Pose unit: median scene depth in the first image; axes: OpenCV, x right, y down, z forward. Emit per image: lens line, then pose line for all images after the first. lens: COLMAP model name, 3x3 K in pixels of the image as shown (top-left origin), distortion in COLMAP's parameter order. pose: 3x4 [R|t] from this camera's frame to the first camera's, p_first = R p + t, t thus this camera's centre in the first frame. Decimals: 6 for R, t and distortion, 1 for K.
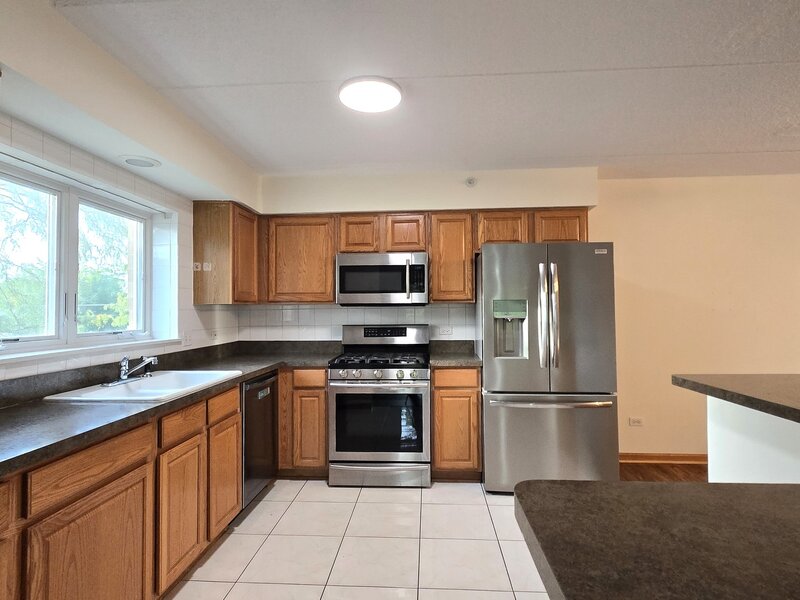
lens RADIAL K [[425.1, 0, 397.2], [0, 425.1, 298.5], [0, 0, 1]] dist [-0.001095, 0.000116]
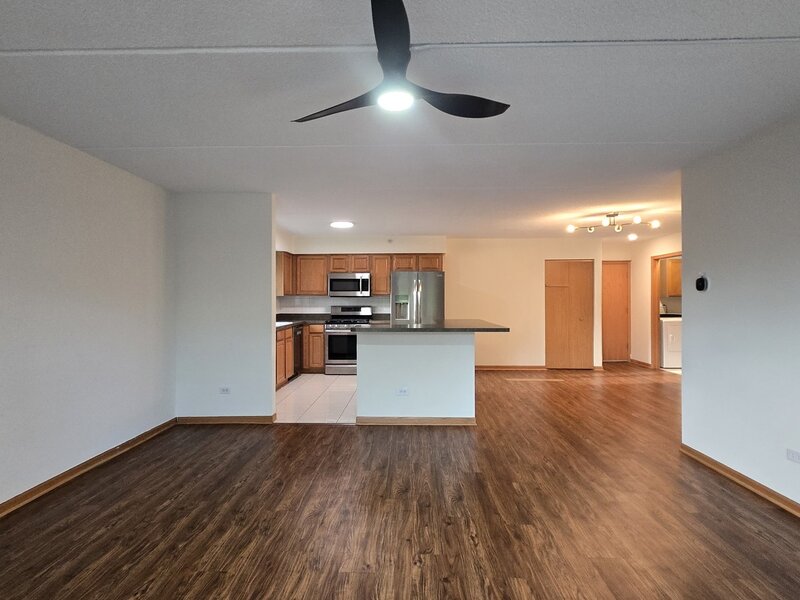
lens RADIAL K [[425.1, 0, 397.1], [0, 425.1, 298.4], [0, 0, 1]] dist [-0.001095, 0.000116]
pose [[0.999565, 0.006087, 0.028843, 0.151678], [-0.006805, 0.999667, 0.024879, -0.033113], [-0.028682, -0.025064, 0.999274, -1.233480]]
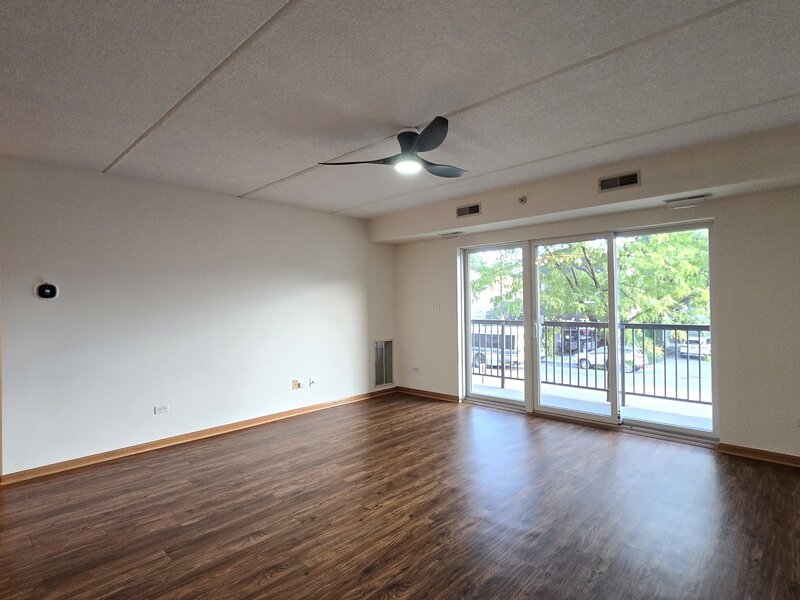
lens RADIAL K [[425.1, 0, 396.2], [0, 425.1, 300.8], [0, 0, 1]] dist [-0.001095, 0.000116]
pose [[-0.760687, 0.019236, 0.648834, -0.352366], [0.004296, 0.999688, -0.024602, 0.002829], [-0.649105, -0.015927, -0.760532, -0.021137]]
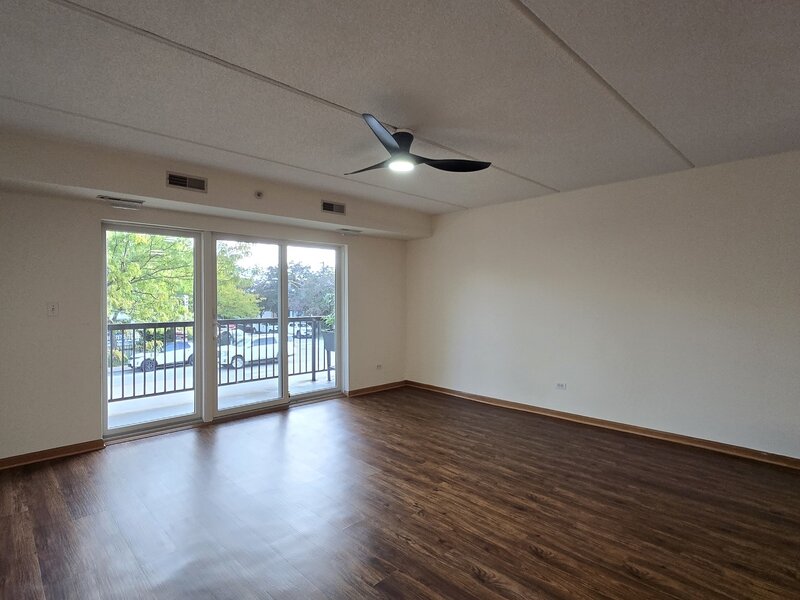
lens RADIAL K [[425.1, 0, 400.3], [0, 425.1, 298.1], [0, 0, 1]] dist [-0.001095, 0.000116]
pose [[-0.671064, 0.010873, -0.741320, 0.803896], [0.024353, 0.999676, -0.007383, -0.007806], [0.740999, -0.023008, -0.671111, -0.099807]]
